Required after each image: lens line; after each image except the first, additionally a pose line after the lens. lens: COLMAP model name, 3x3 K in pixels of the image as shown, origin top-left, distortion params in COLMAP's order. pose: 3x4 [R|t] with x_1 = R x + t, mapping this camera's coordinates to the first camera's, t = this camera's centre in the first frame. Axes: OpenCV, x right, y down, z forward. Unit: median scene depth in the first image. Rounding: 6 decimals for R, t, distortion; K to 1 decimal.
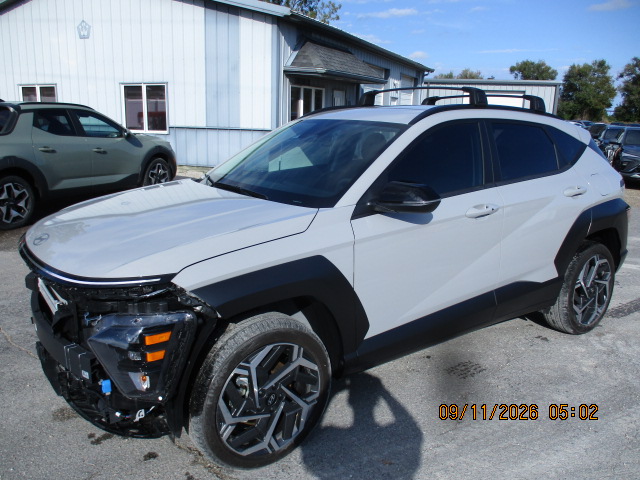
lens RADIAL K [[547.2, 0, 322.3], [0, 547.2, 246.9], [0, 0, 1]] dist [-0.057732, 0.021465]
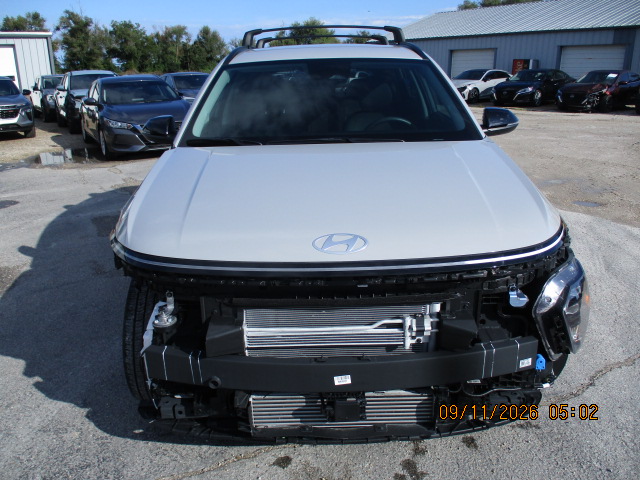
lens RADIAL K [[547.2, 0, 326.4], [0, 547.2, 242.2], [0, 0, 1]] dist [-0.057732, 0.021465]
pose [[0.577126, -0.279356, 0.767389, -0.190305], [0.225476, 0.957655, 0.179046, -0.018370], [-0.784912, 0.069696, 0.615675, 0.093632]]
